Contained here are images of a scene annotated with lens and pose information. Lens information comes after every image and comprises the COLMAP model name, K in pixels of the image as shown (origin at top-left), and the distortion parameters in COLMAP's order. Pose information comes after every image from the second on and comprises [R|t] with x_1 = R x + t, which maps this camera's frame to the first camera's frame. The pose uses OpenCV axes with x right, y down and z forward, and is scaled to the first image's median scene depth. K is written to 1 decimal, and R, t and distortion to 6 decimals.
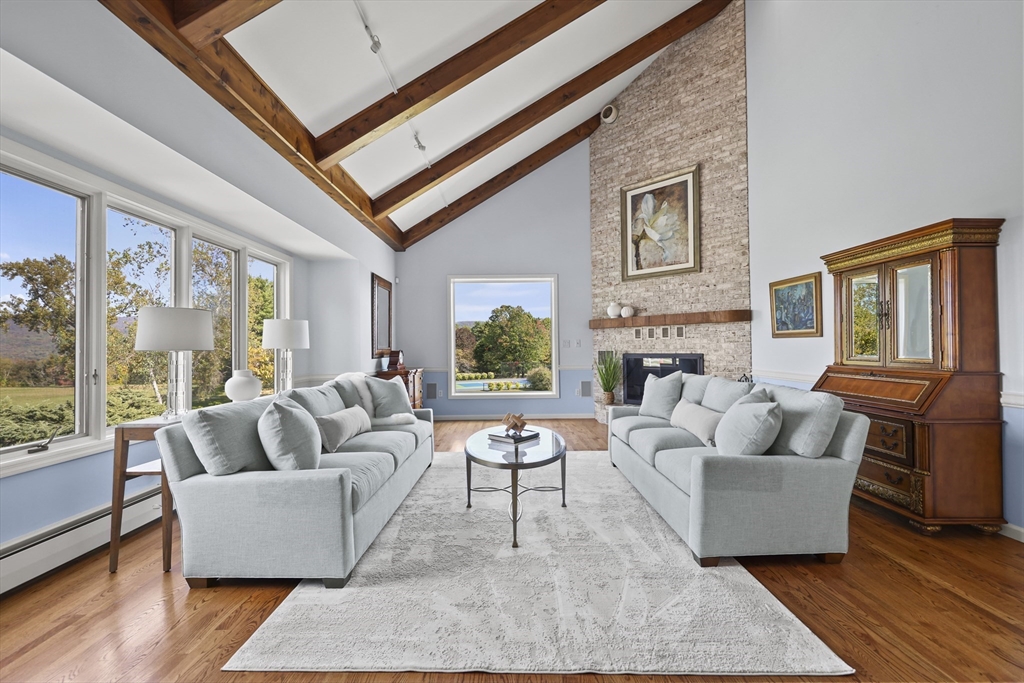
lens RADIAL K [[411.5, 0, 511.6], [0, 411.5, 342.4], [0, 0, 1]] dist [-0.001941, 0.000231]
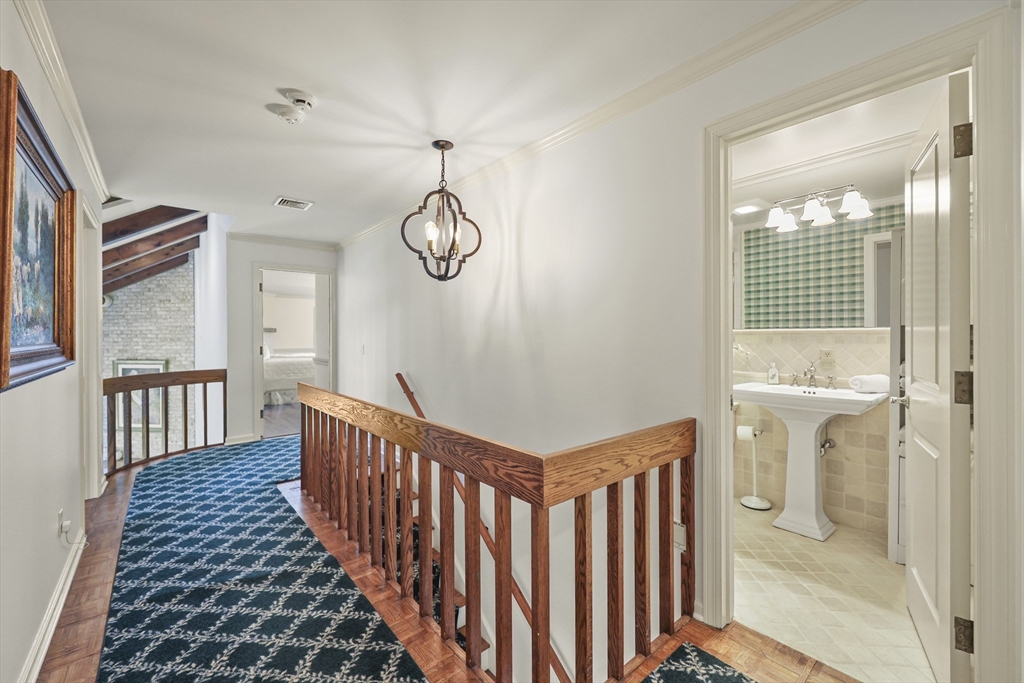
lens RADIAL K [[411.5, 0, 510.5], [0, 411.5, 339.2], [0, 0, 1]] dist [-0.001941, 0.000231]
pose [[0.766451, 0.003074, 0.642295, 0.416646], [-0.011039, 0.999904, 0.008388, -0.493702], [-0.642208, -0.013520, 0.766411, -0.878841]]
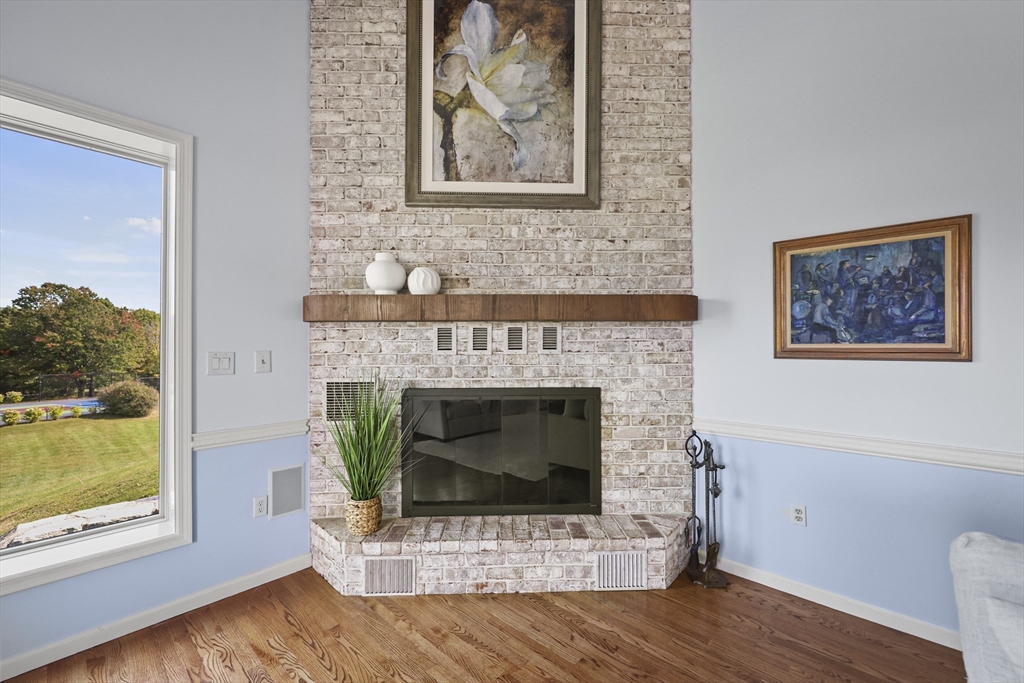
lens RADIAL K [[411.5, 0, 511.1], [0, 411.5, 344.4], [0, 0, 1]] dist [-0.001941, 0.000231]
pose [[0.682381, 0.017150, 0.730796, 0.058801], [-0.014894, 0.999843, -0.009557, -0.013373], [-0.730845, -0.004363, 0.682529, 0.695426]]
